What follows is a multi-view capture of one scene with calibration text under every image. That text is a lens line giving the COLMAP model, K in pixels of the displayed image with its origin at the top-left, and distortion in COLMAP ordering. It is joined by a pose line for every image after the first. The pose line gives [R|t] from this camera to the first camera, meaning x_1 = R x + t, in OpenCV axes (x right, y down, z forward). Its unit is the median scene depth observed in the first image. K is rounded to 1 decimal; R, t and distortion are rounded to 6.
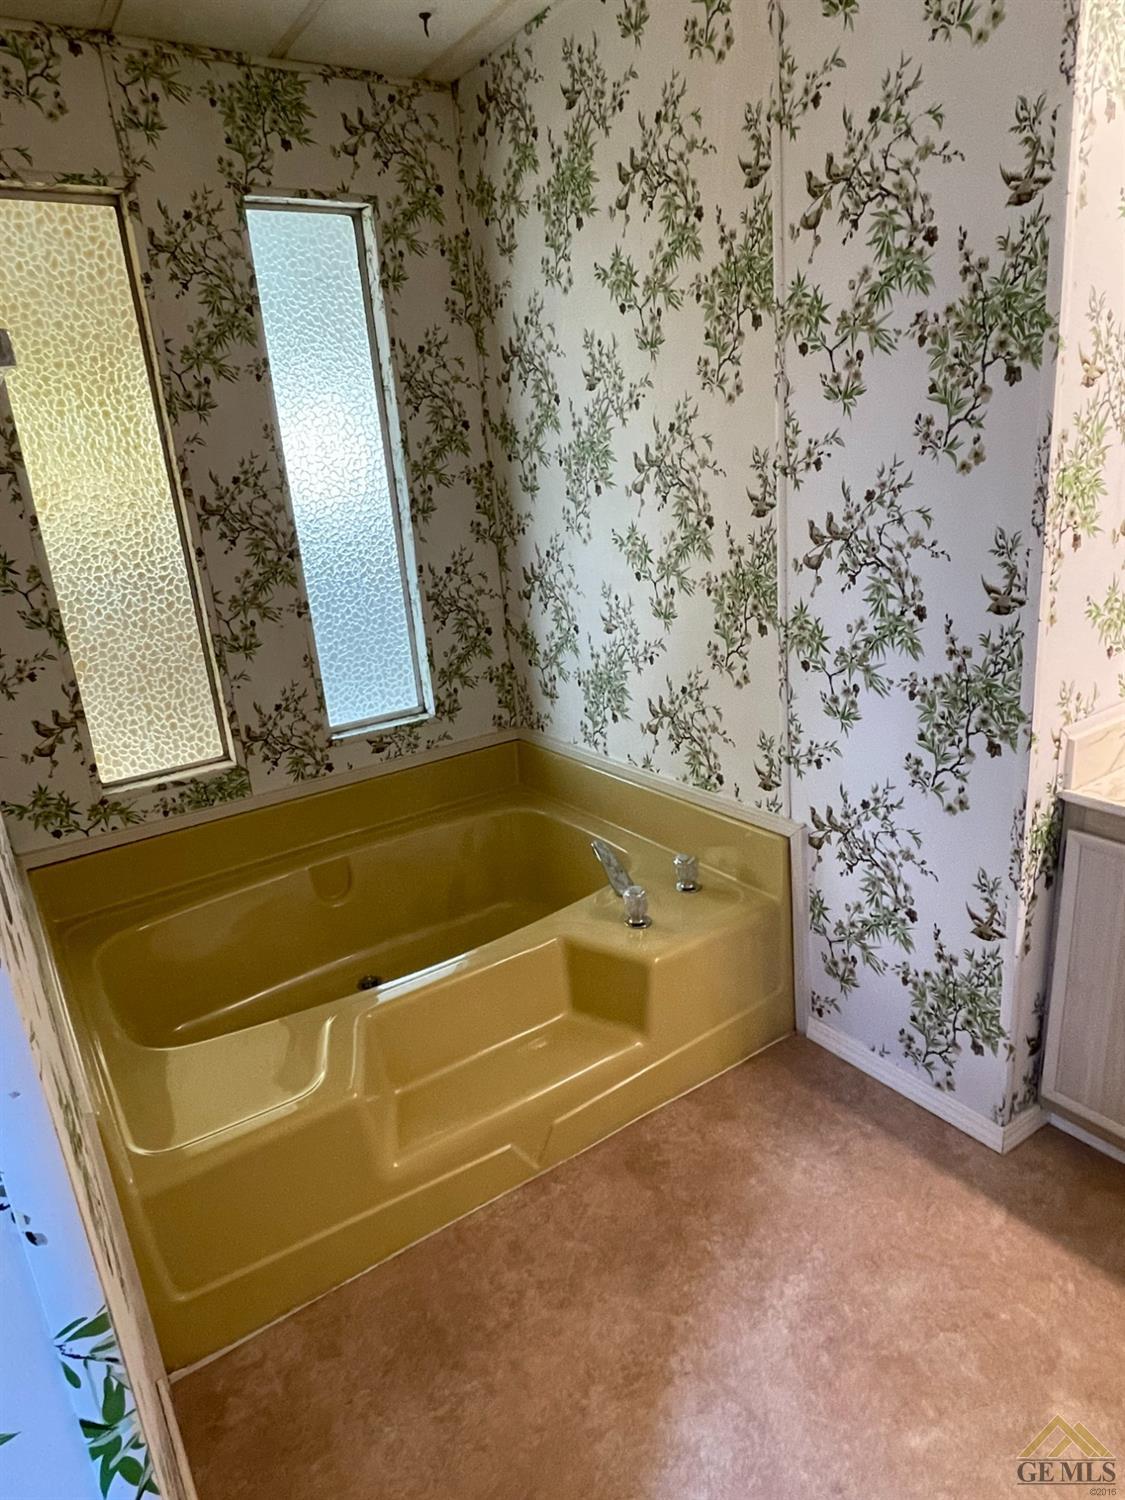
lens RADIAL K [[926.8, 0, 548.7], [0, 926.8, 740.5], [0, 0, 1]] dist [0.001615, -0.006981]
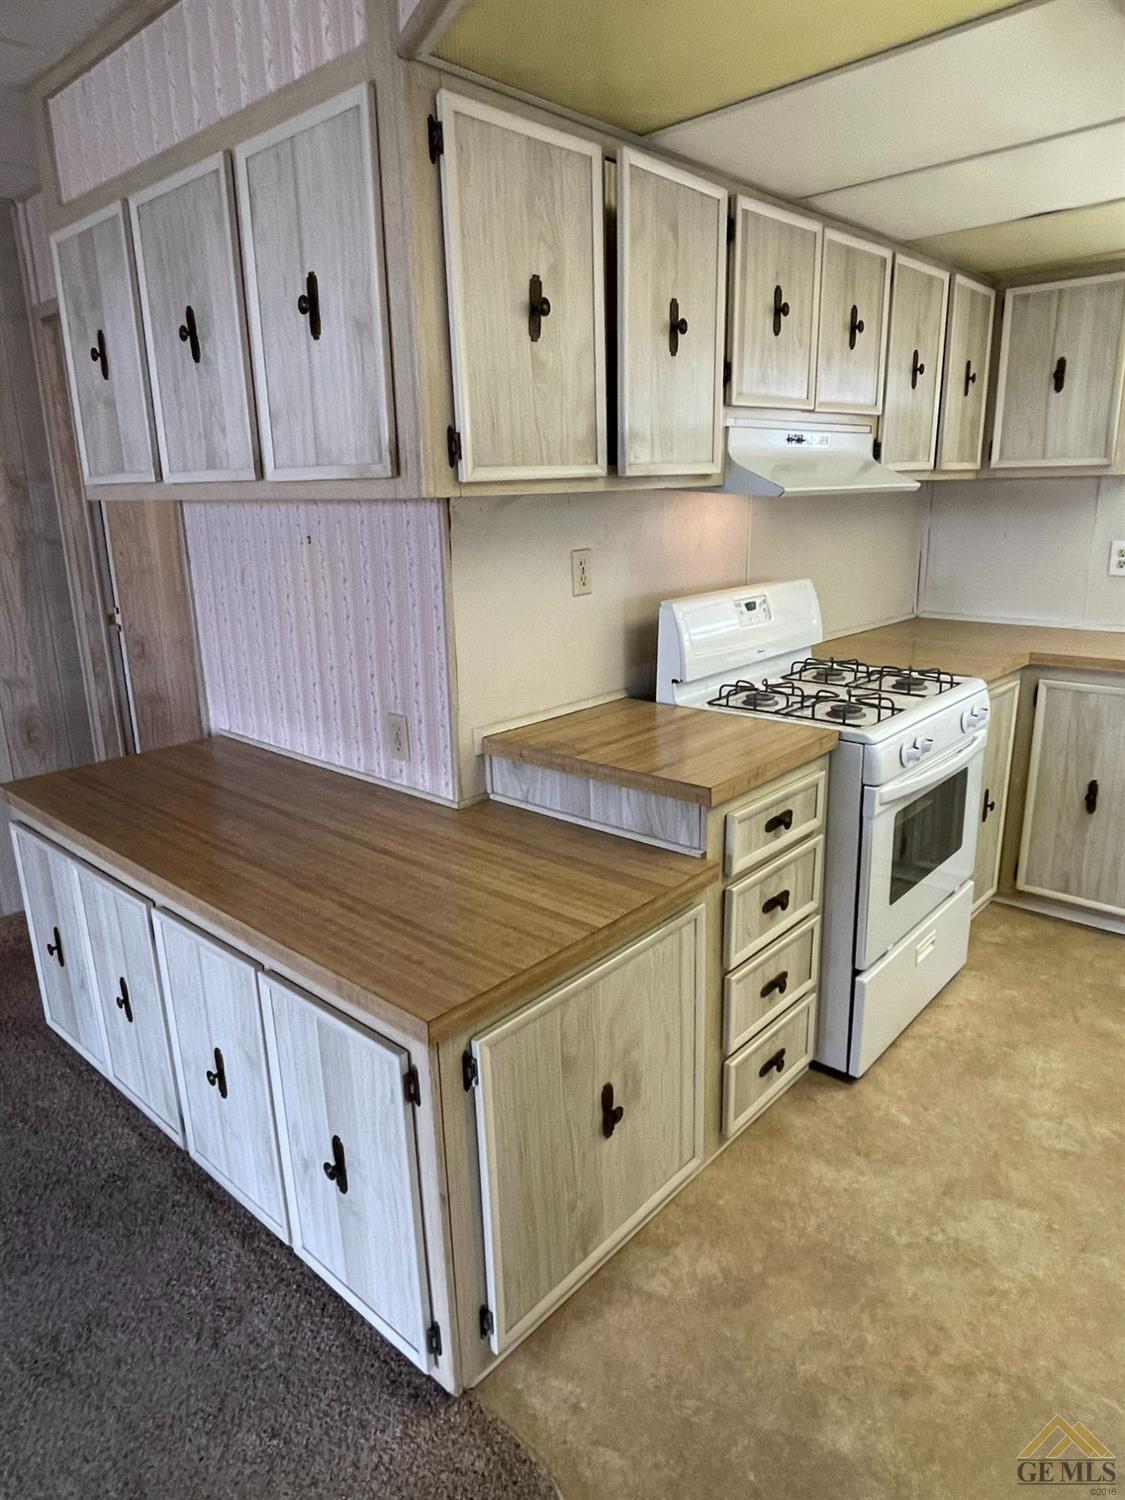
lens RADIAL K [[926.8, 0, 550.0], [0, 926.8, 733.0], [0, 0, 1]] dist [0.001615, -0.006981]
pose [[-0.223260, -0.160880, 0.961391, -0.513171], [0.336857, 0.912786, 0.230974, -0.248021], [-0.914703, 0.375419, -0.149595, 0.877680]]
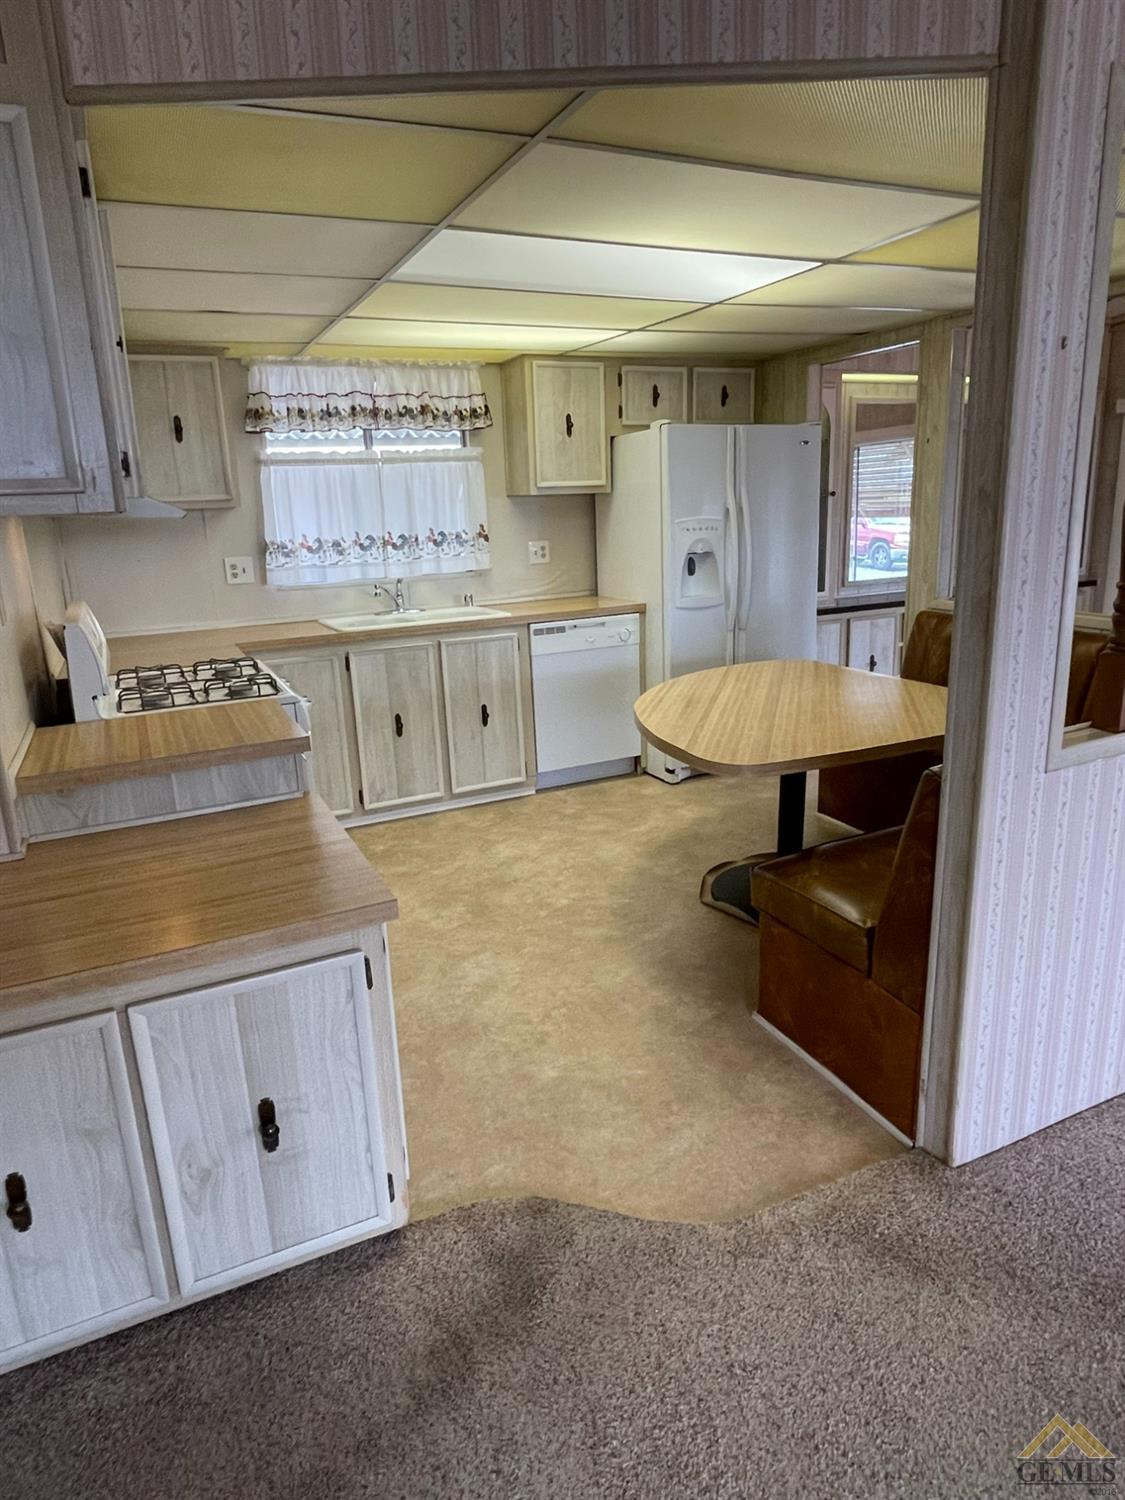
lens RADIAL K [[926.8, 0, 564.6], [0, 926.8, 738.6], [0, 0, 1]] dist [0.001615, -0.006981]
pose [[-0.980524, 0.078554, 0.180003, -0.273189], [0.162152, 0.840912, 0.516308, -0.438403], [-0.110808, 0.535441, -0.837272, 1.426777]]
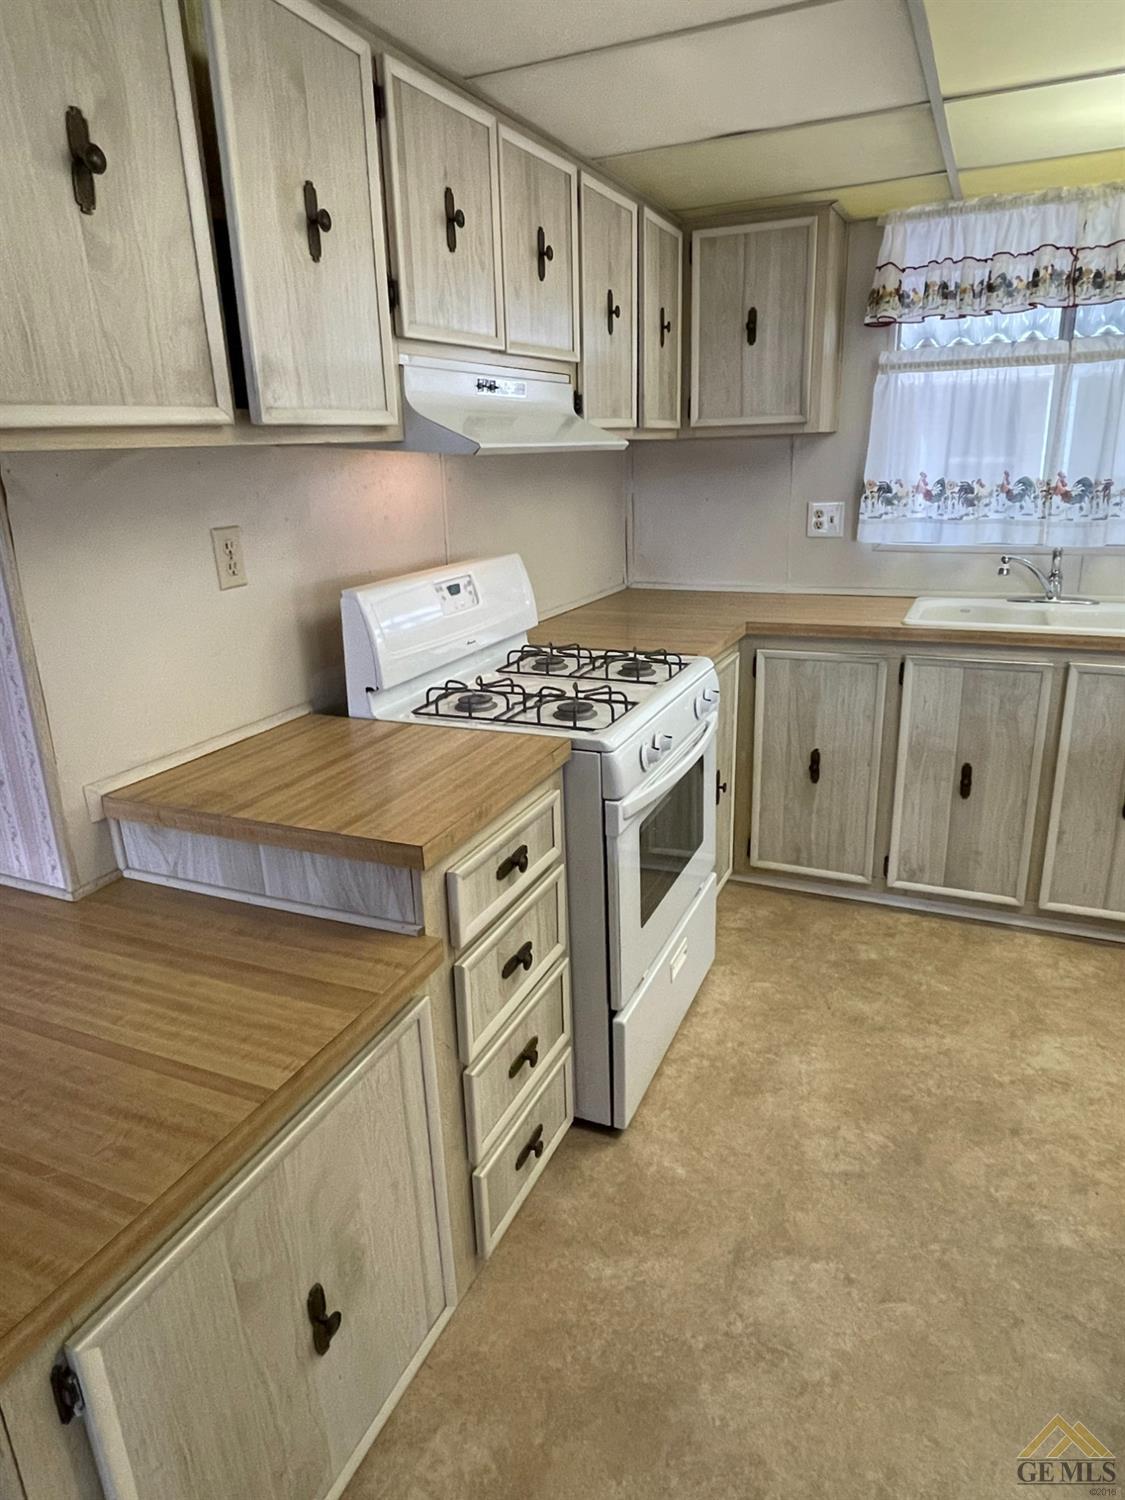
lens RADIAL K [[926.8, 0, 558.1], [0, 926.8, 735.3], [0, 0, 1]] dist [0.001615, -0.006981]
pose [[-0.517721, -0.154688, 0.841449, -0.335244], [0.329946, 0.871337, 0.363190, -0.224870], [-0.789367, 0.465664, -0.400071, 0.792156]]
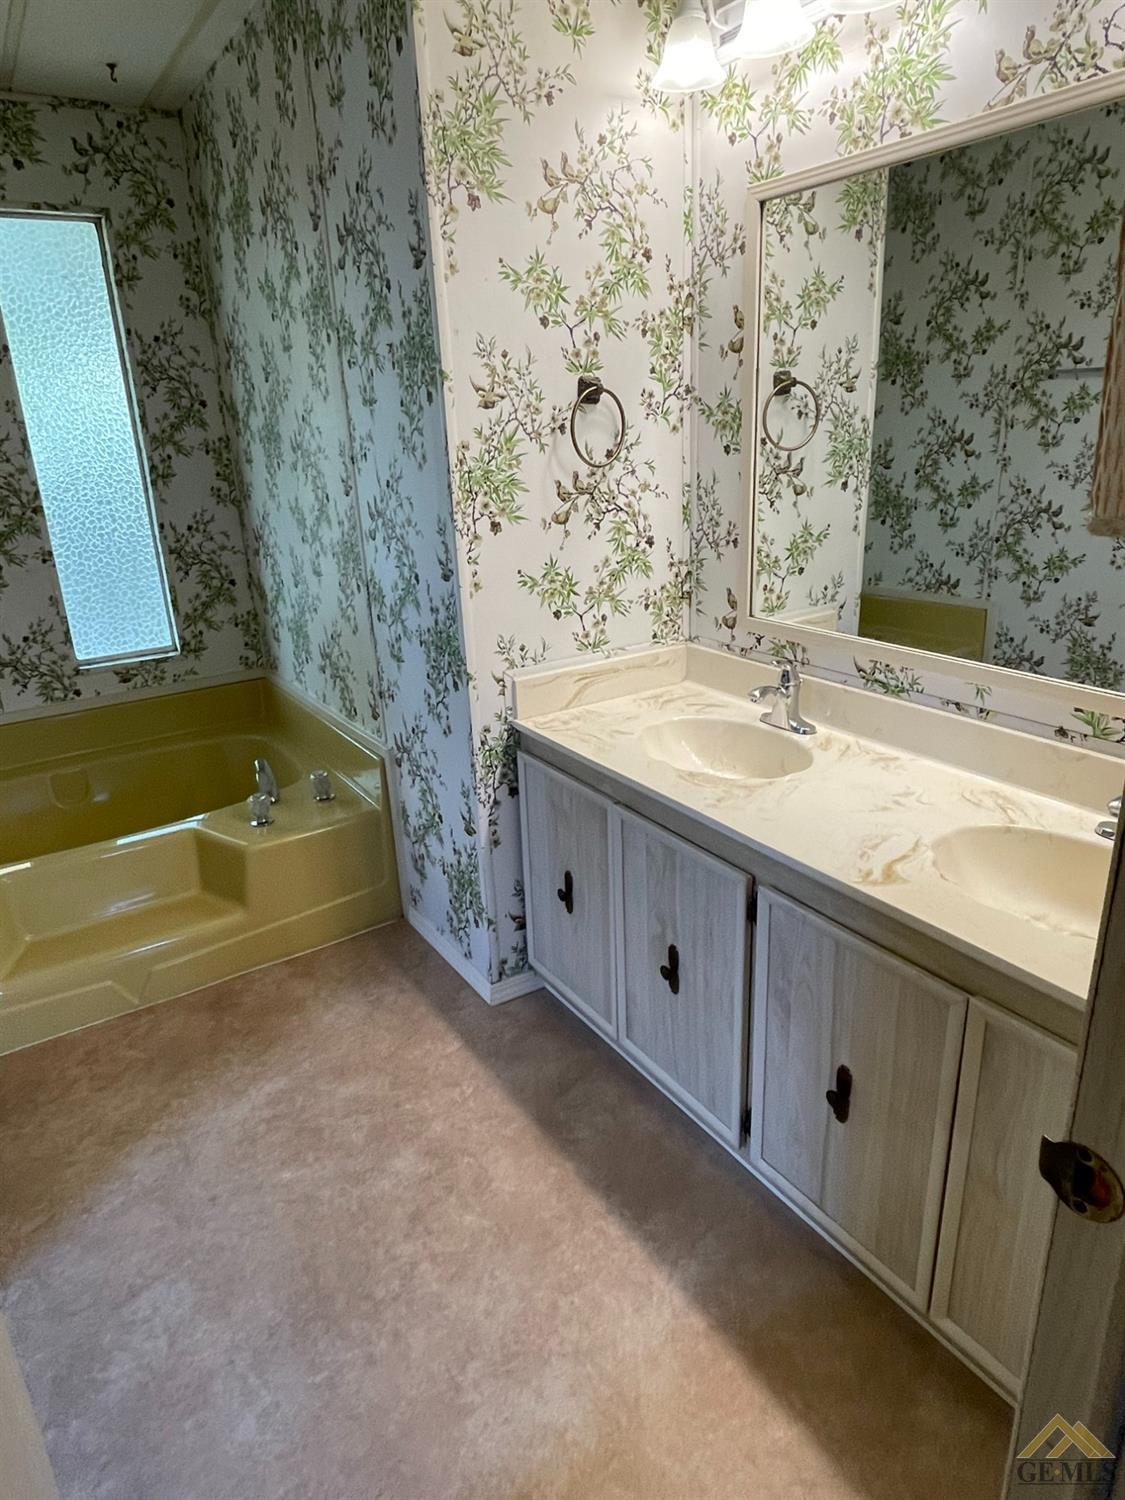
lens RADIAL K [[926.8, 0, 556.1], [0, 926.8, 731.2], [0, 0, 1]] dist [0.001615, -0.006981]
pose [[0.999147, 0.041163, -0.003276, 0.439010], [-0.041039, 0.998660, 0.031537, 0.018570], [0.004570, -0.031376, 0.999497, -0.206989]]
